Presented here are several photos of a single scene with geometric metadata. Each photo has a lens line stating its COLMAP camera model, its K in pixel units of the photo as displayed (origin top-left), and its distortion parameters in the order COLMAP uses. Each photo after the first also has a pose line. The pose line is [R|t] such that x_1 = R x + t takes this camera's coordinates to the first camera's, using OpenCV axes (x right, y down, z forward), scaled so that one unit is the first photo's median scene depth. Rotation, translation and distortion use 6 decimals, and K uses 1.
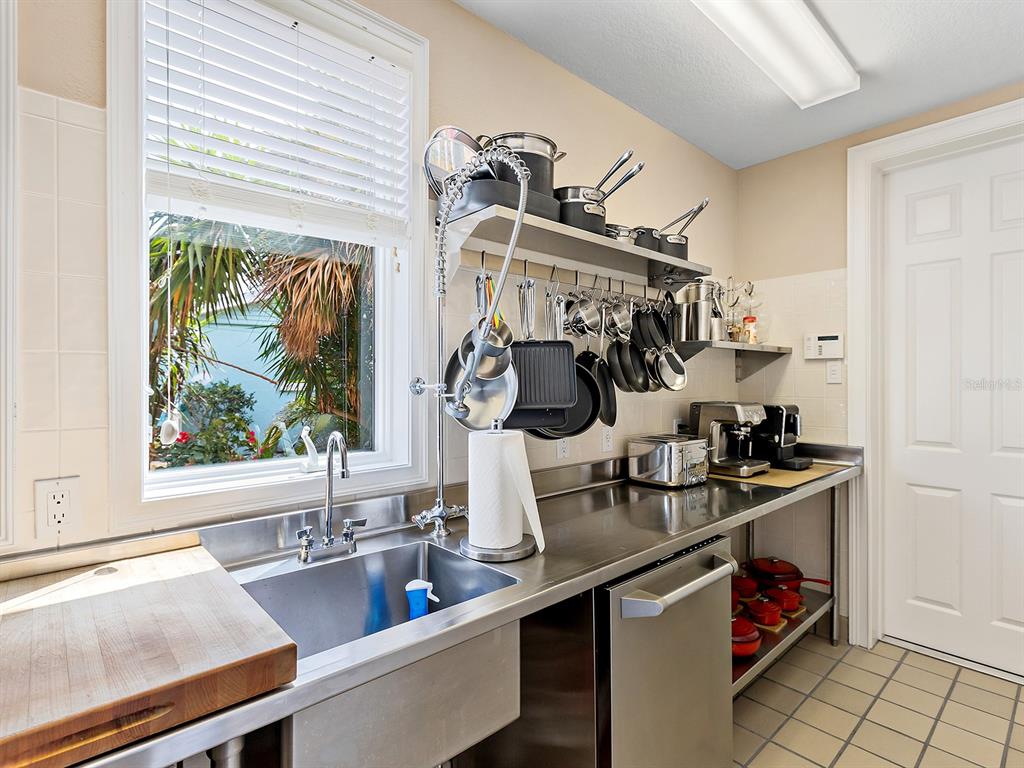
lens RADIAL K [[520.9, 0, 515.5], [0, 520.9, 385.6], [0, 0, 1]] dist [0.004759, -0.000861]
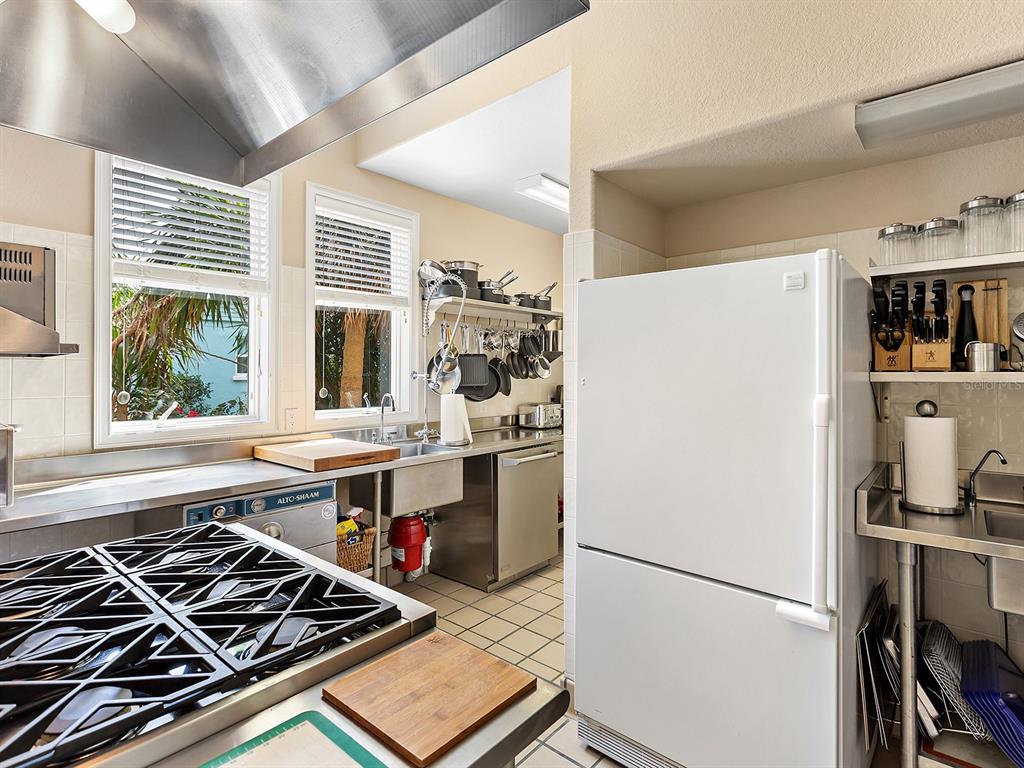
lens RADIAL K [[520.9, 0, 518.6], [0, 520.9, 379.3], [0, 0, 1]] dist [0.004759, -0.000861]
pose [[0.991397, 0.002213, 0.130873, -0.035901], [-0.002835, 0.999986, 0.004563, 0.006302], [-0.130861, -0.004895, 0.991389, -1.024486]]
